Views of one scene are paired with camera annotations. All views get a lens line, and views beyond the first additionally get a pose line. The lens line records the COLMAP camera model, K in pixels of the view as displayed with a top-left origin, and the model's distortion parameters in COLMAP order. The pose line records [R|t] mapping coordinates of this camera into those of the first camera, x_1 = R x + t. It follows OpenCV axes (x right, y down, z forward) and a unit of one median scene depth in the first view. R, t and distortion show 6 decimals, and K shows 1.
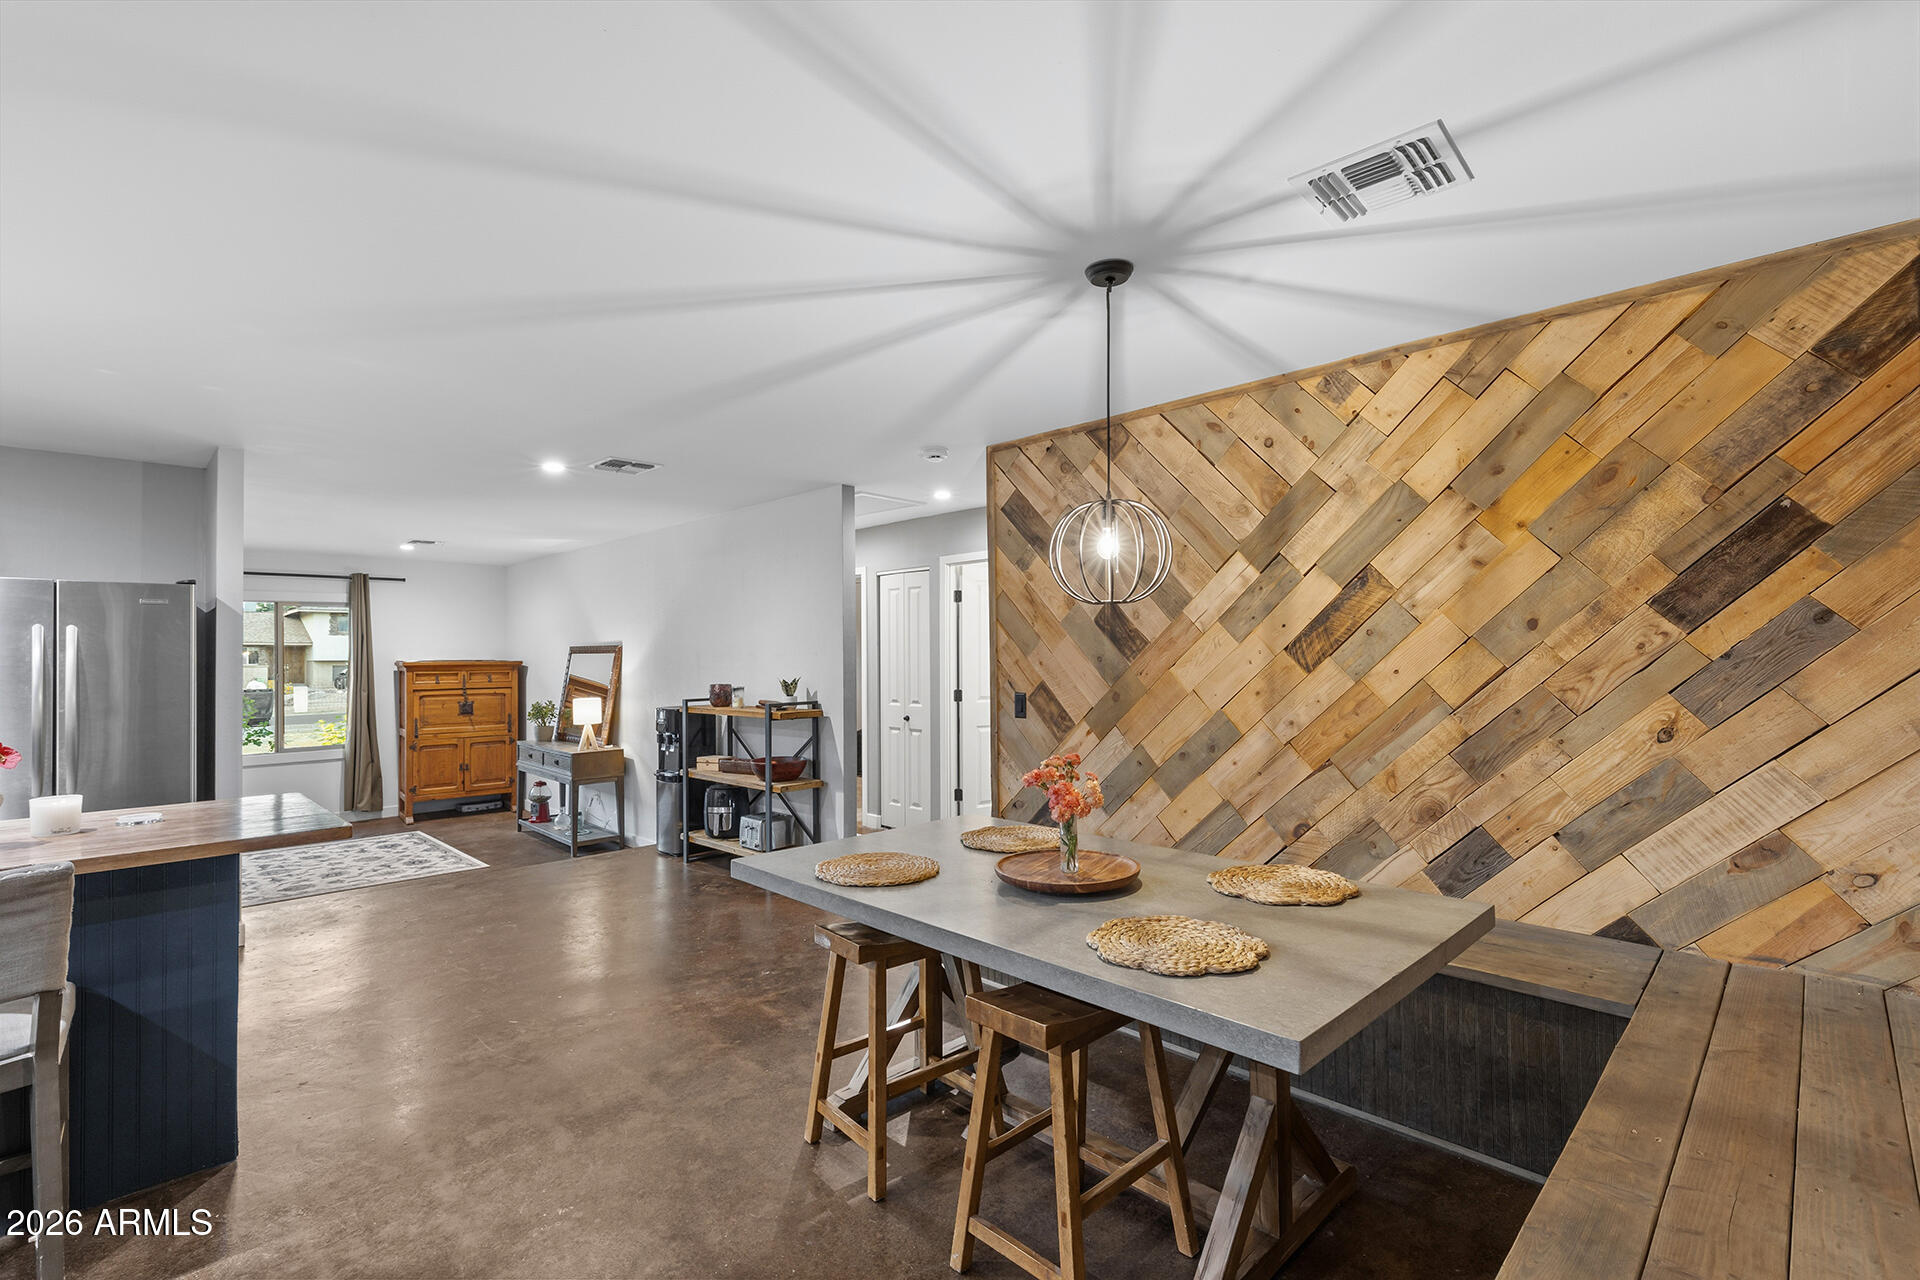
lens RADIAL K [[856.6, 0, 954.5], [0, 856.6, 642.2], [0, 0, 1]] dist [0.004494, -0.000043]
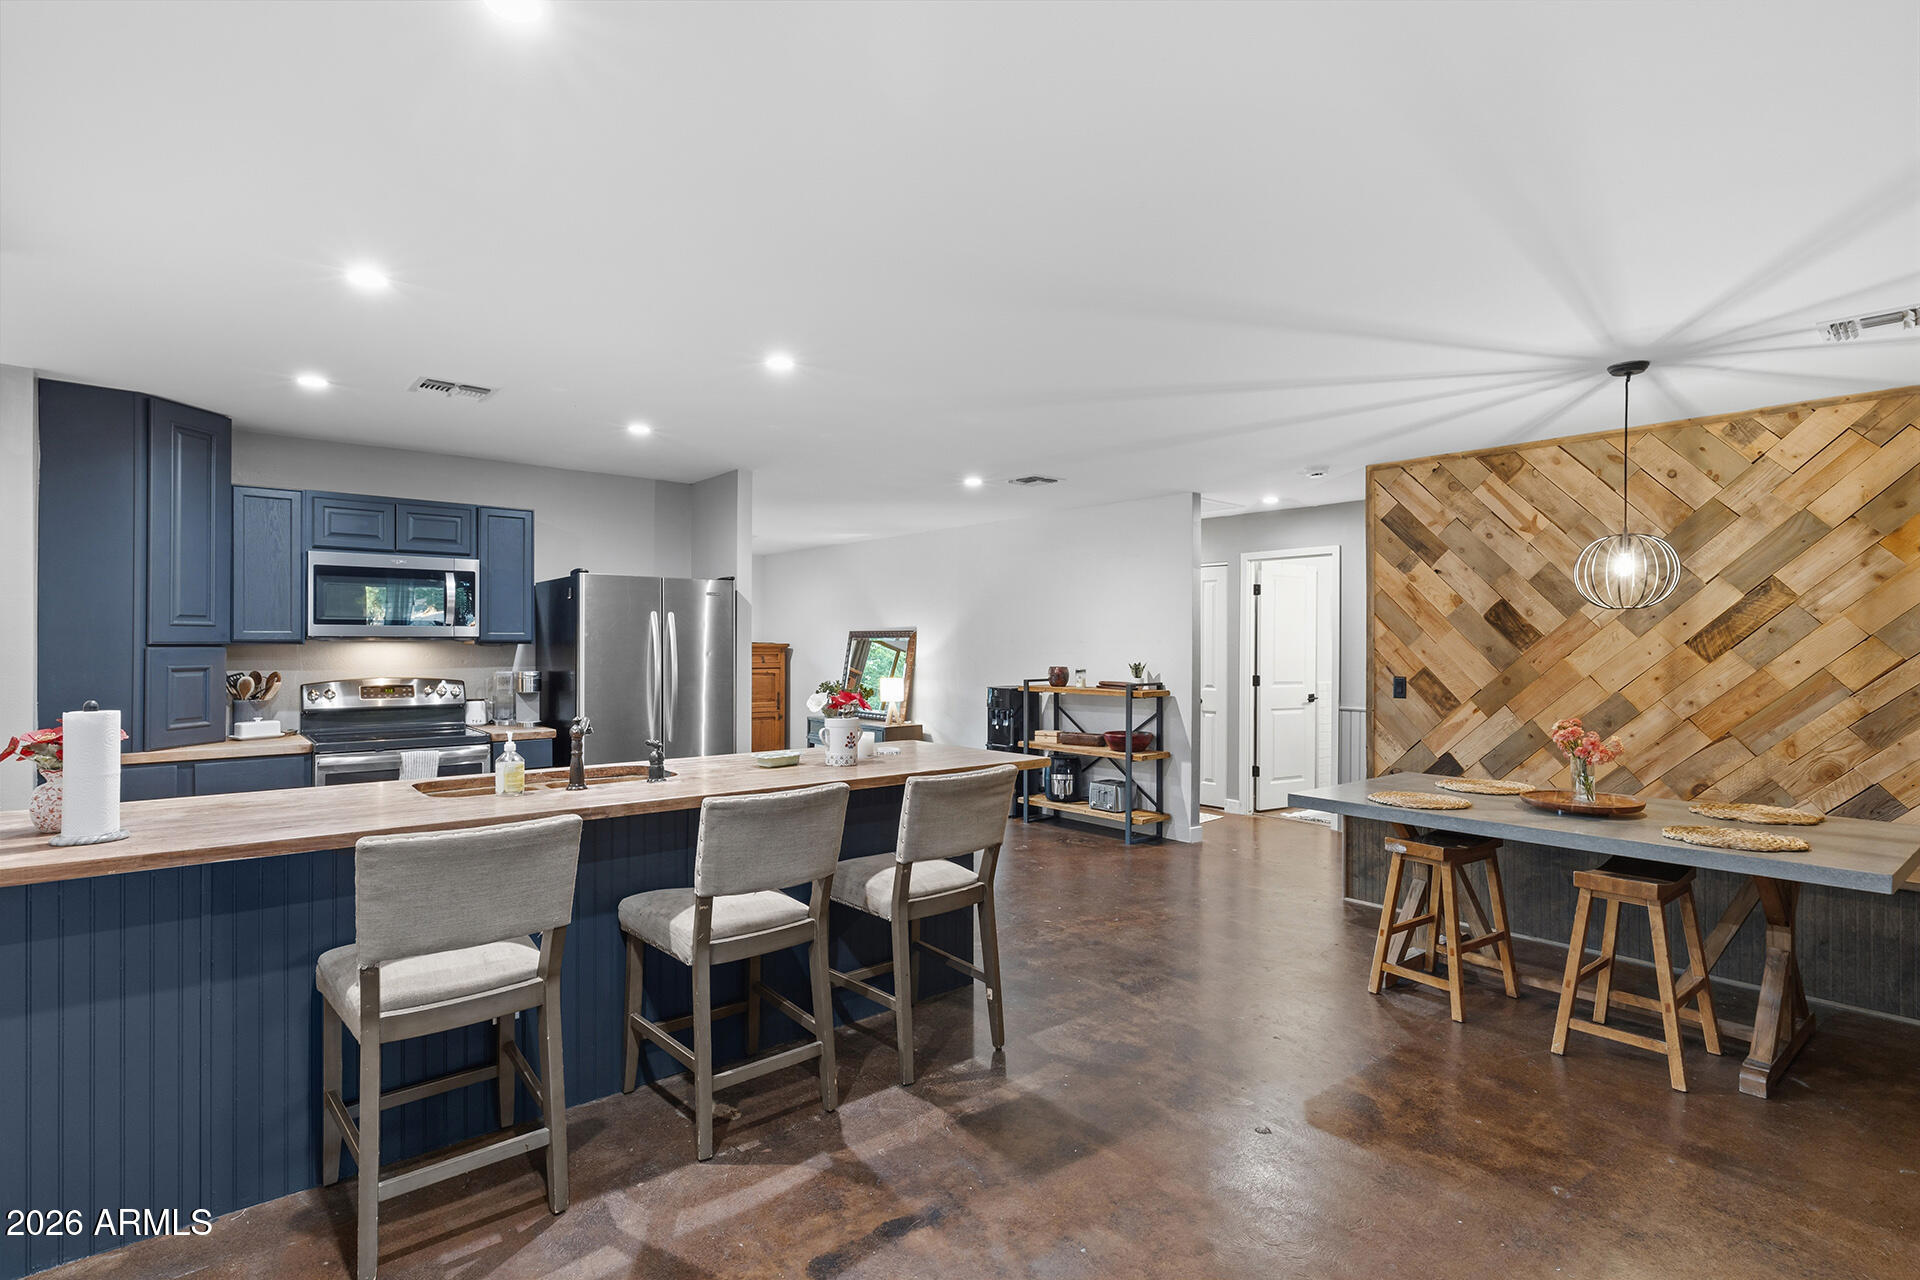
lens RADIAL K [[929.1, 0, 953.6], [0, 929.1, 641.3], [0, 0, 1]] dist [-0.003824, 0.000750]
pose [[0.996392, 0.012967, -0.083870, -0.506843], [-0.011800, 0.999827, 0.014400, -0.000850], [0.084042, -0.013358, 0.996373, -0.382018]]
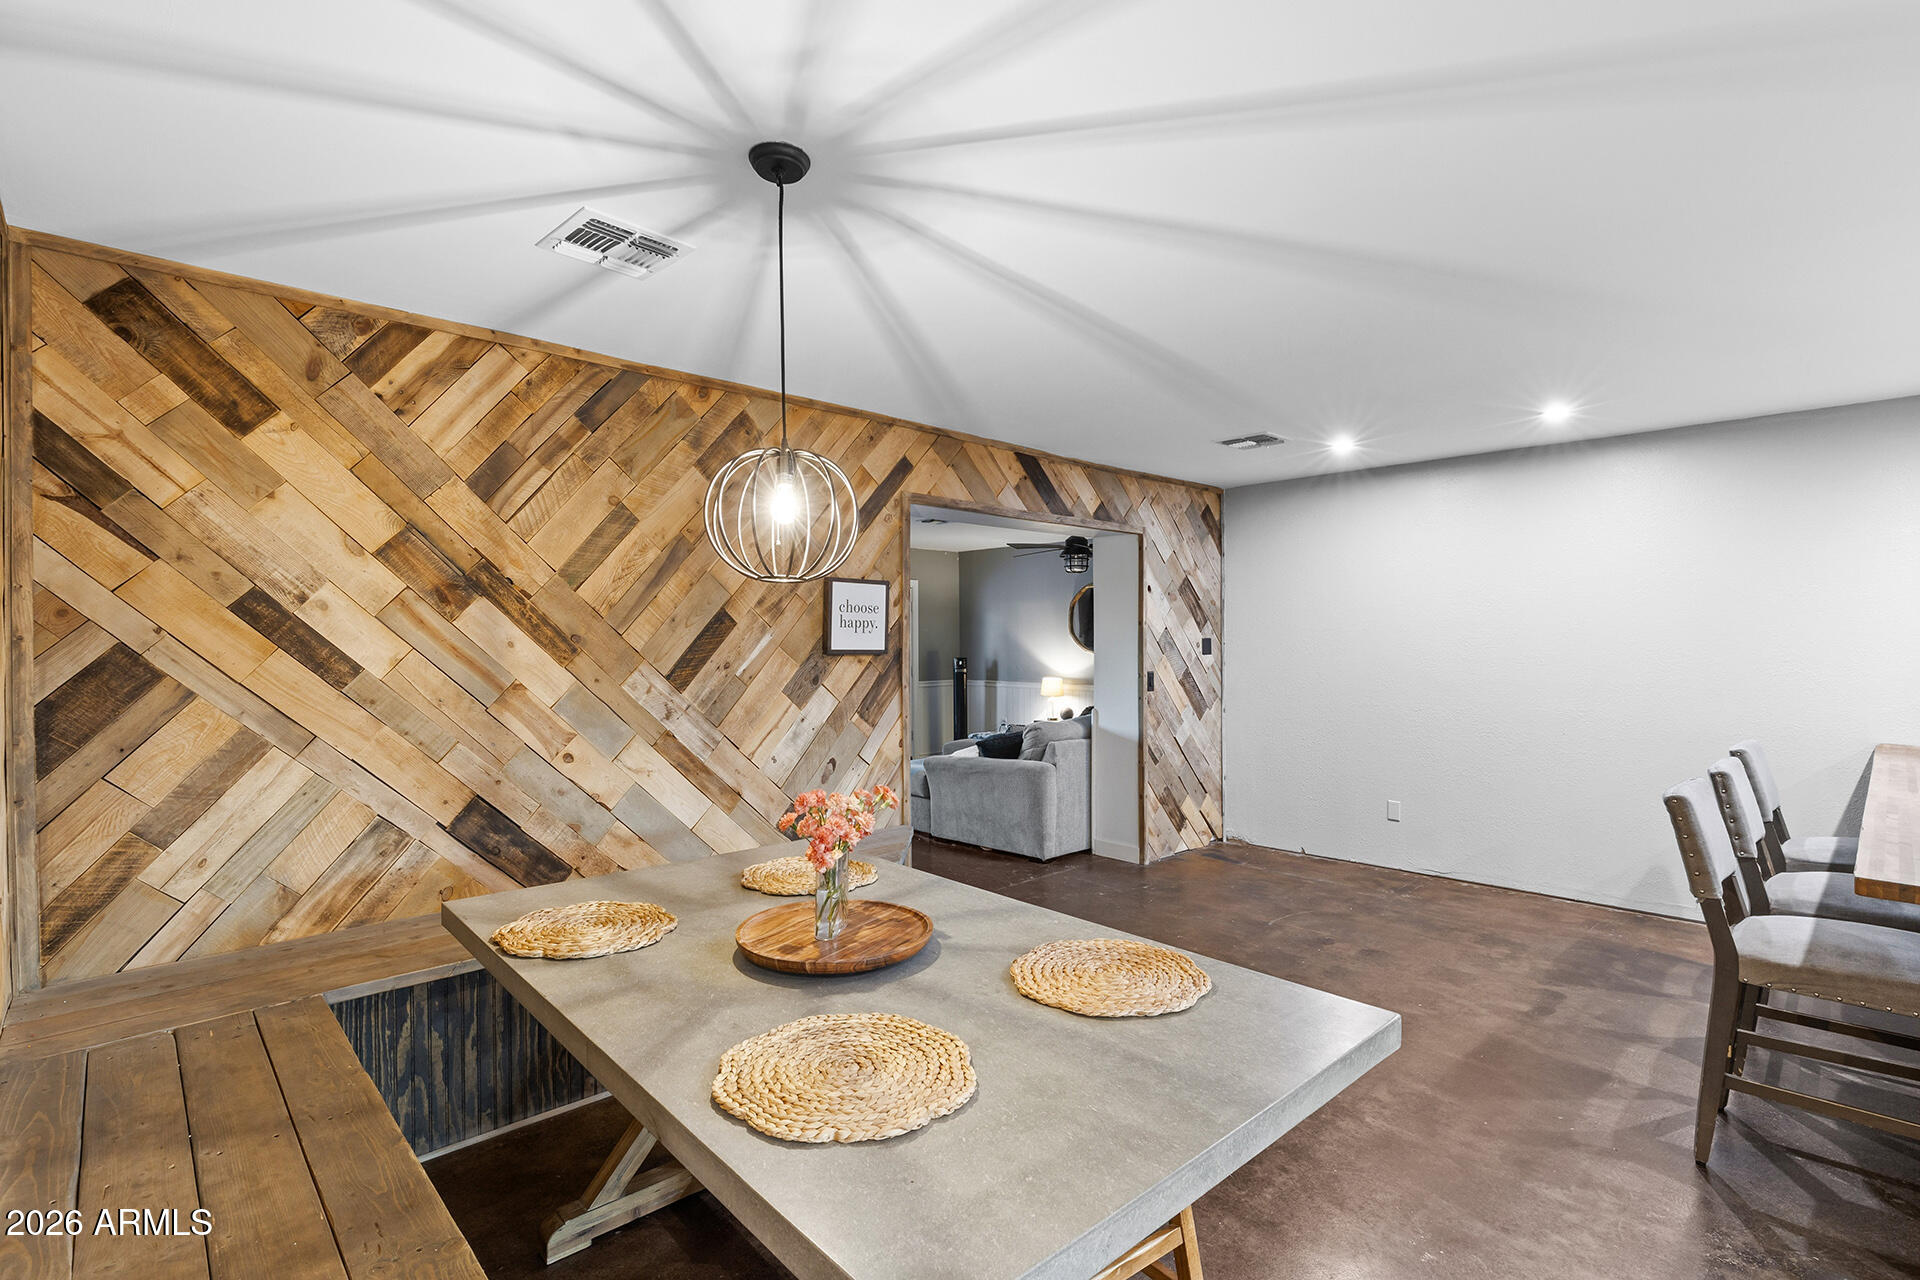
lens RADIAL K [[890.8, 0, 950.1], [0, 890.8, 640.7], [0, 0, 1]] dist [-0.001405, -0.000201]
pose [[-0.999456, 0.014567, 0.029578, 0.003297], [0.014092, 0.999769, -0.016221, 0.016656], [-0.029808, -0.015796, -0.999431, 1.197031]]
